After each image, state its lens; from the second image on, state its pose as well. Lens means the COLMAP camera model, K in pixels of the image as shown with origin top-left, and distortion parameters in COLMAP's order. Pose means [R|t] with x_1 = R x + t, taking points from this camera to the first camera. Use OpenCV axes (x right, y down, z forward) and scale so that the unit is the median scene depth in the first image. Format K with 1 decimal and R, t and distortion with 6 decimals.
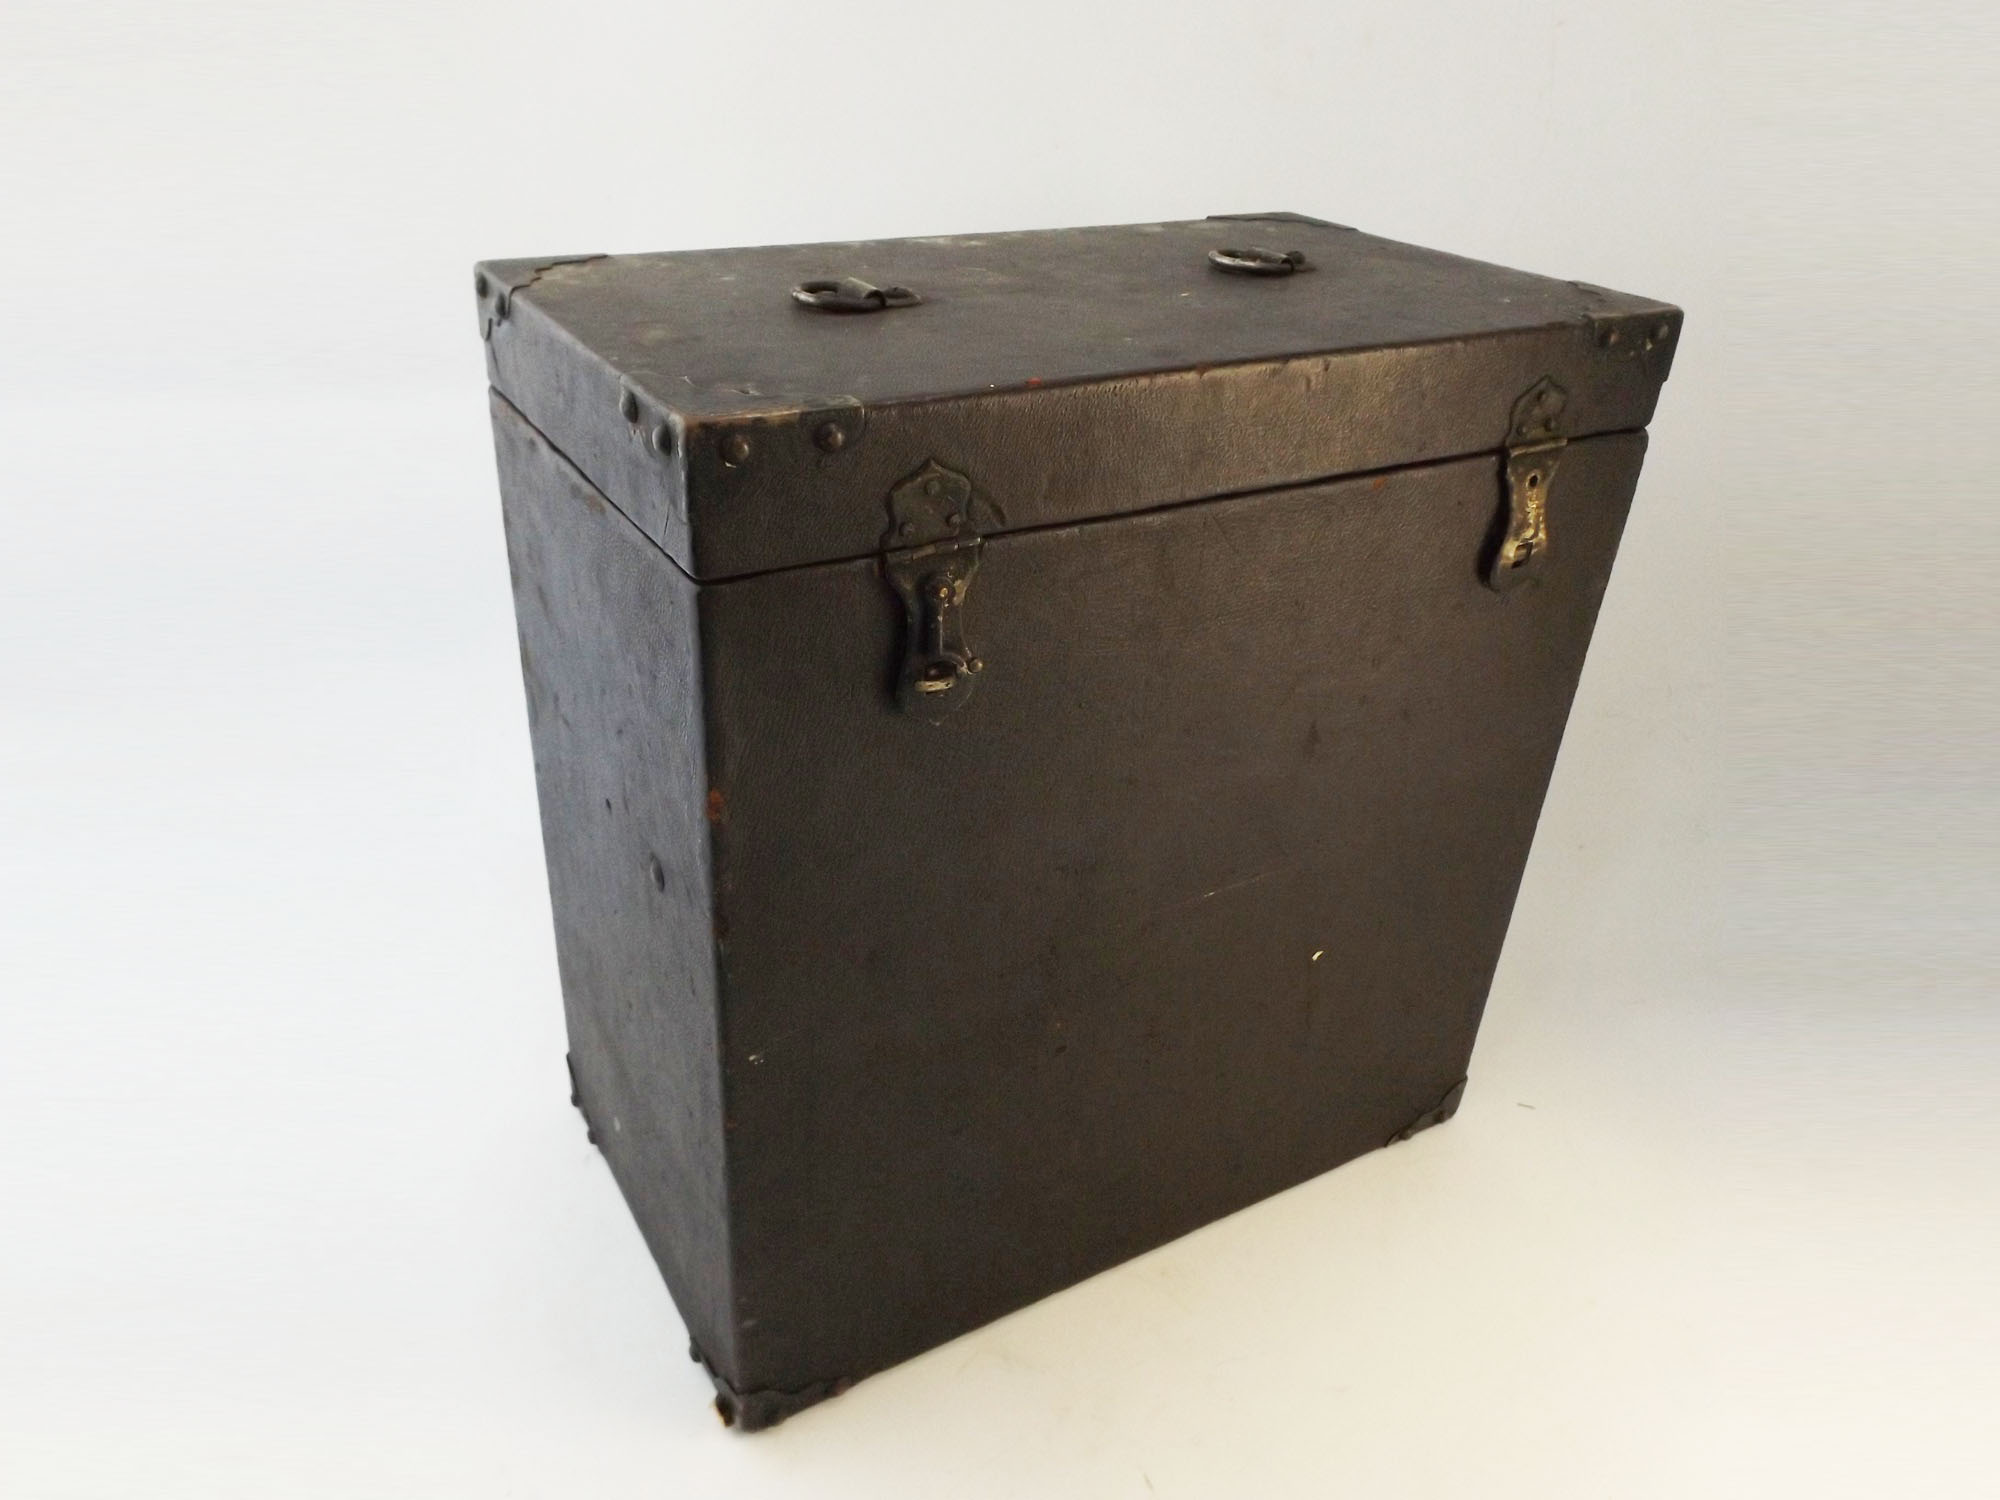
lens RADIAL K [[1397.6, 0, 941.4], [0, 1397.6, 744.9], [0, 0, 1]] dist [0.004578, 0.002193]
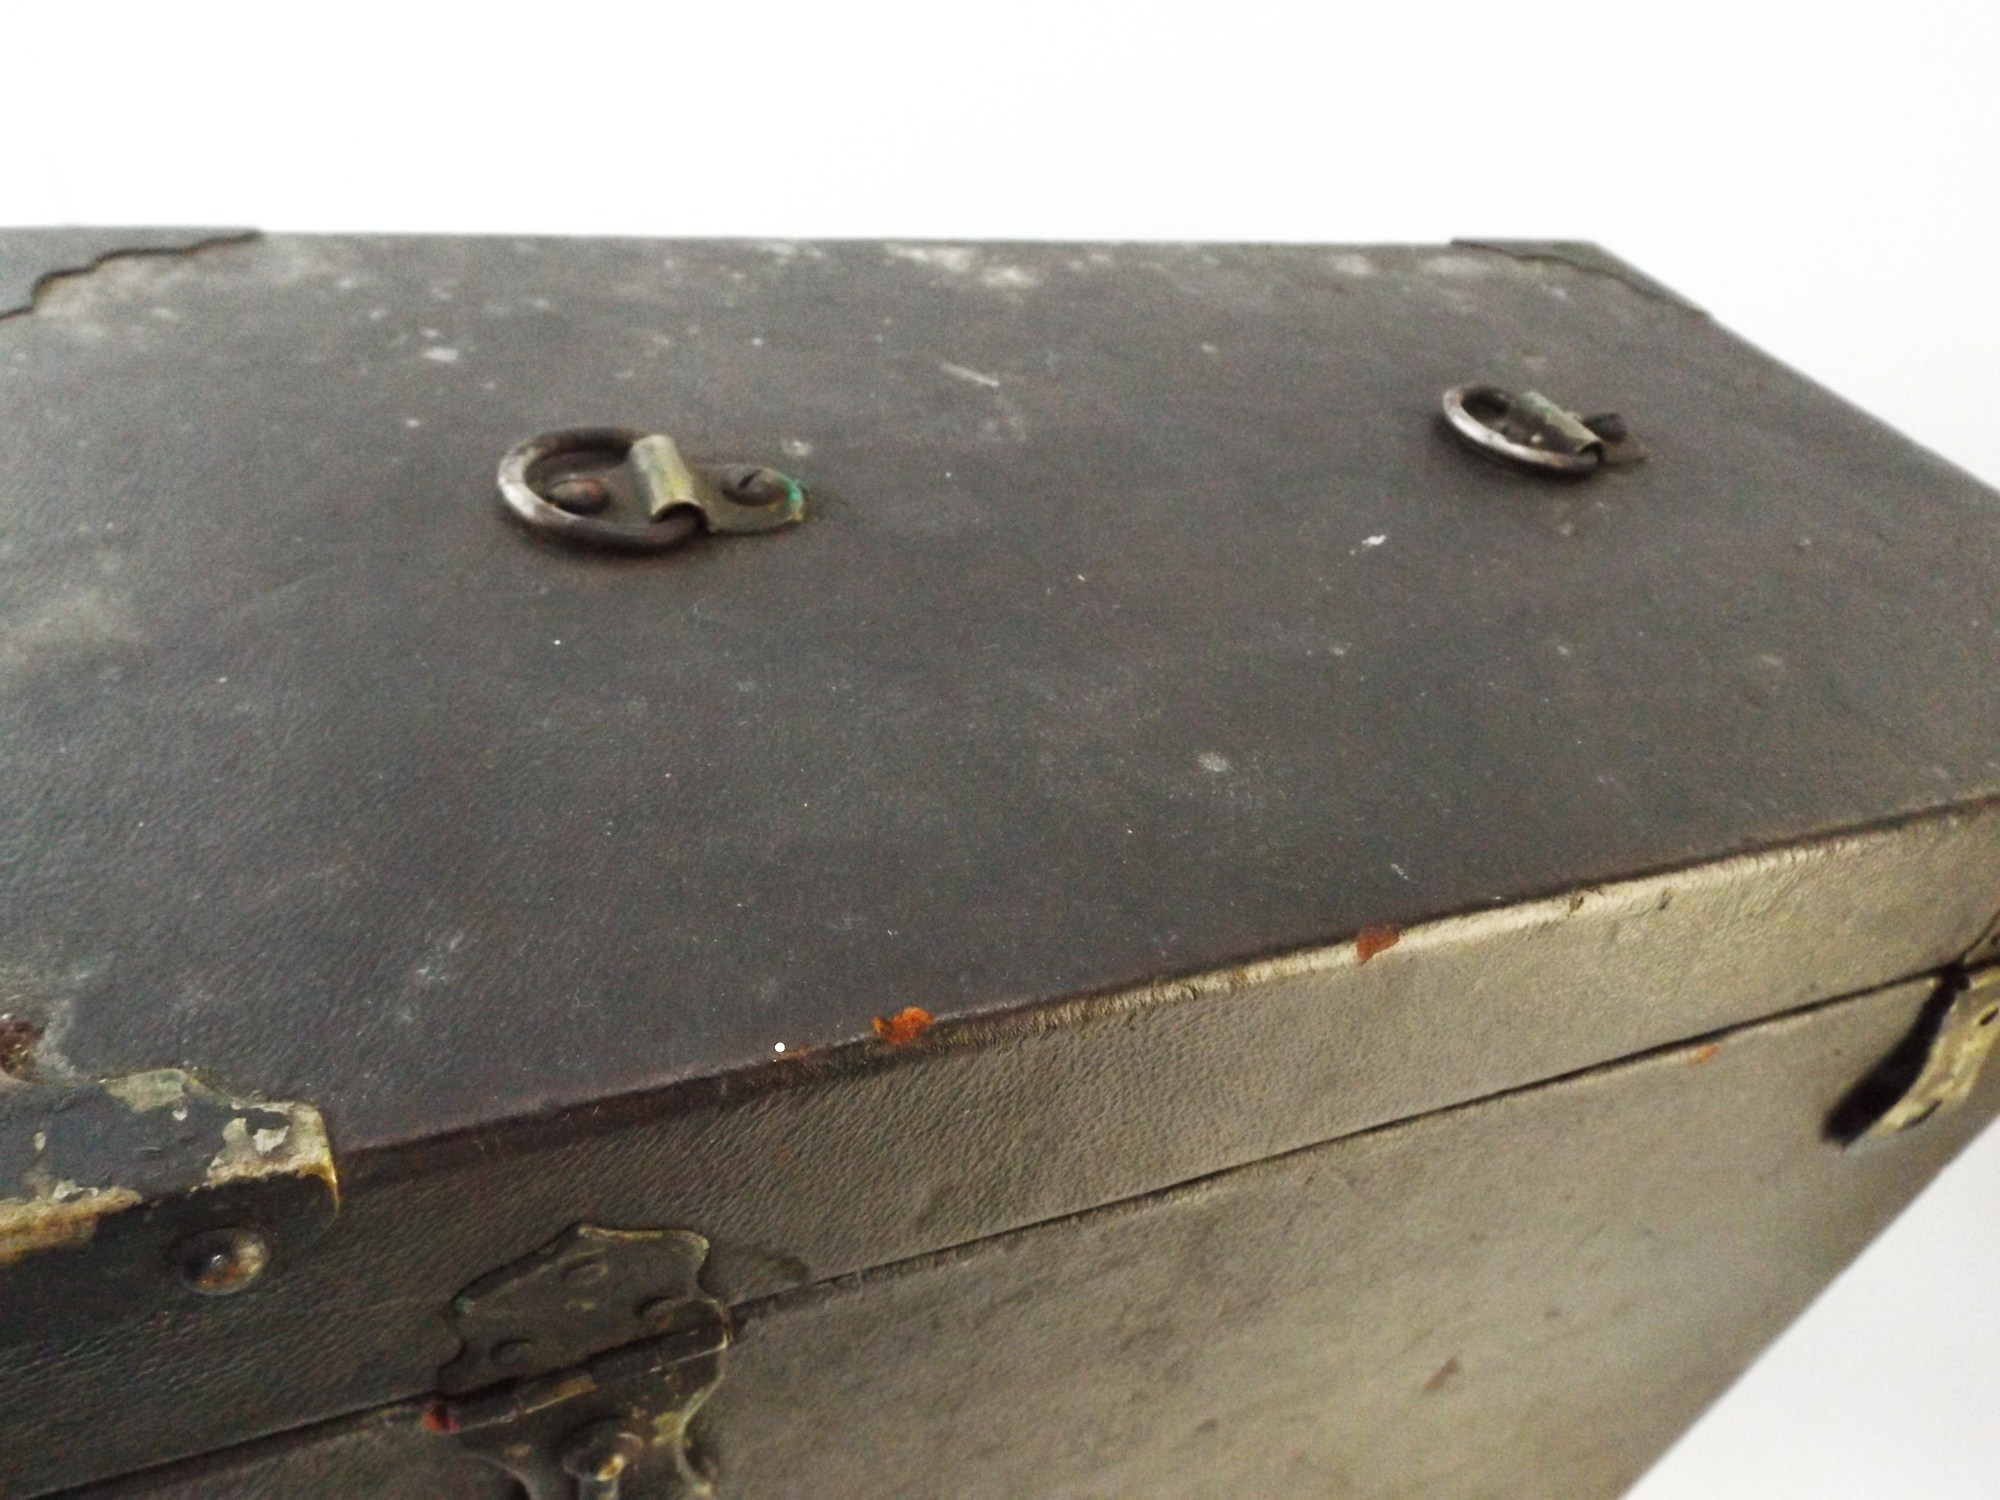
lens RADIAL K [[1414.3, 0, 1000.0], [0, 1414.3, 750.0], [0, 0, 1]] dist [0.000822, 0.001950]
pose [[0.986195, 0.164987, -0.014109, 0.052424], [-0.160730, 0.974264, 0.158038, -0.246635], [0.039820, -0.153589, 0.987332, 0.404239]]
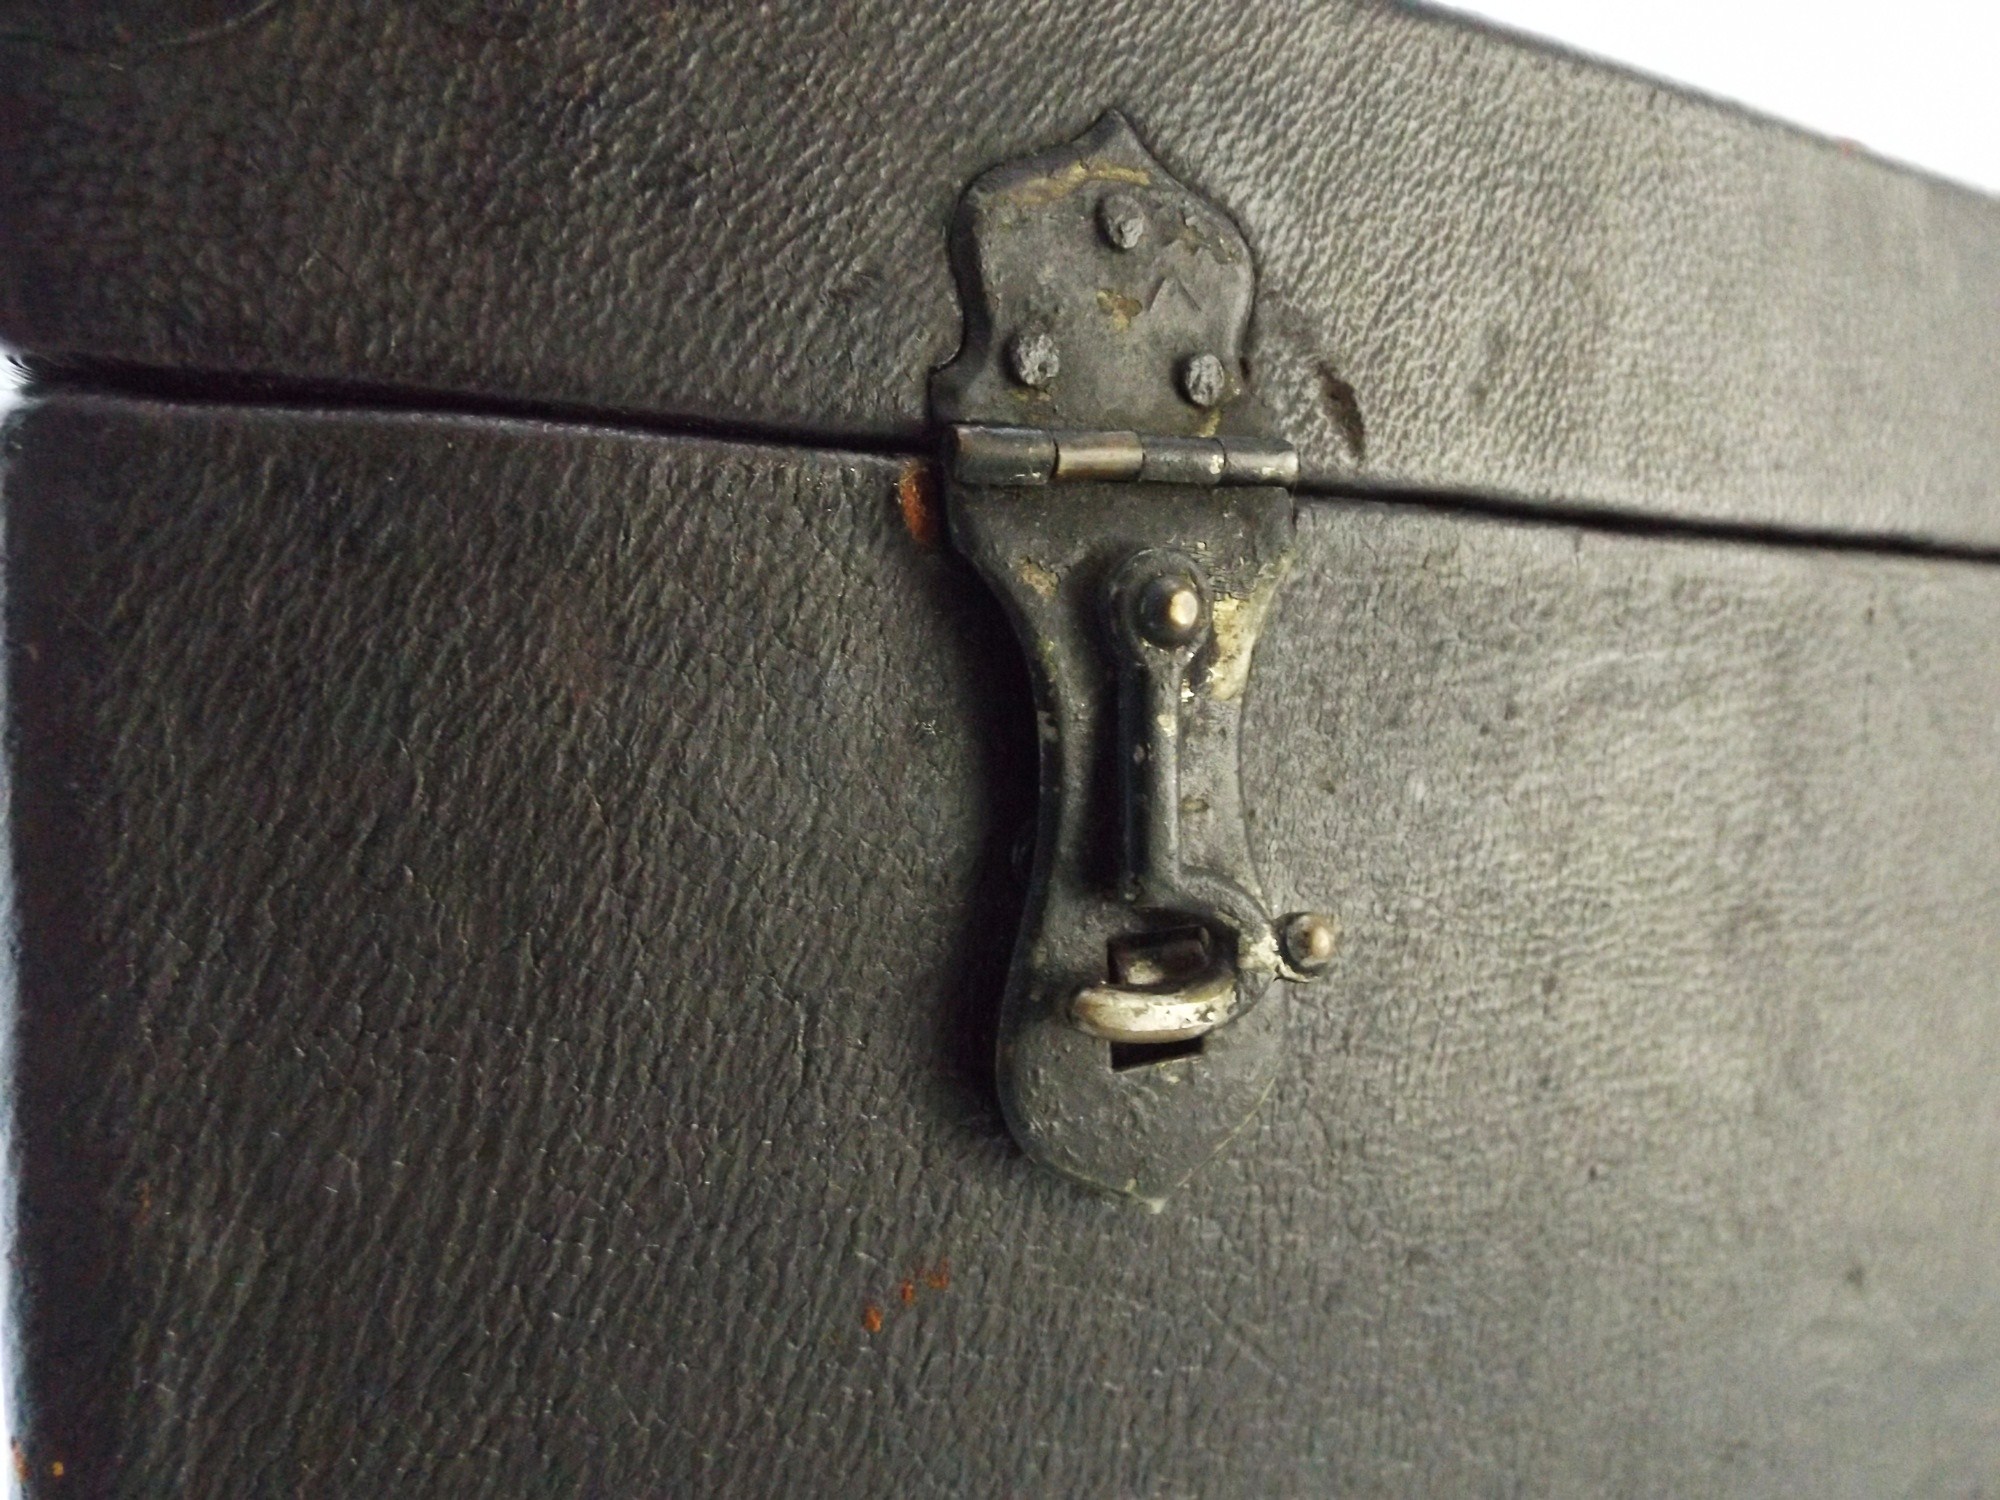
lens RADIAL K [[1414.3, 0, 1000.0], [0, 1414.3, 750.0], [0, 0, 1]] dist [0.000822, 0.001950]
pose [[0.999803, -0.016831, 0.010565, -0.021437], [0.019727, 0.904707, -0.425577, 0.012088], [-0.002396, 0.425701, 0.904861, 0.495940]]
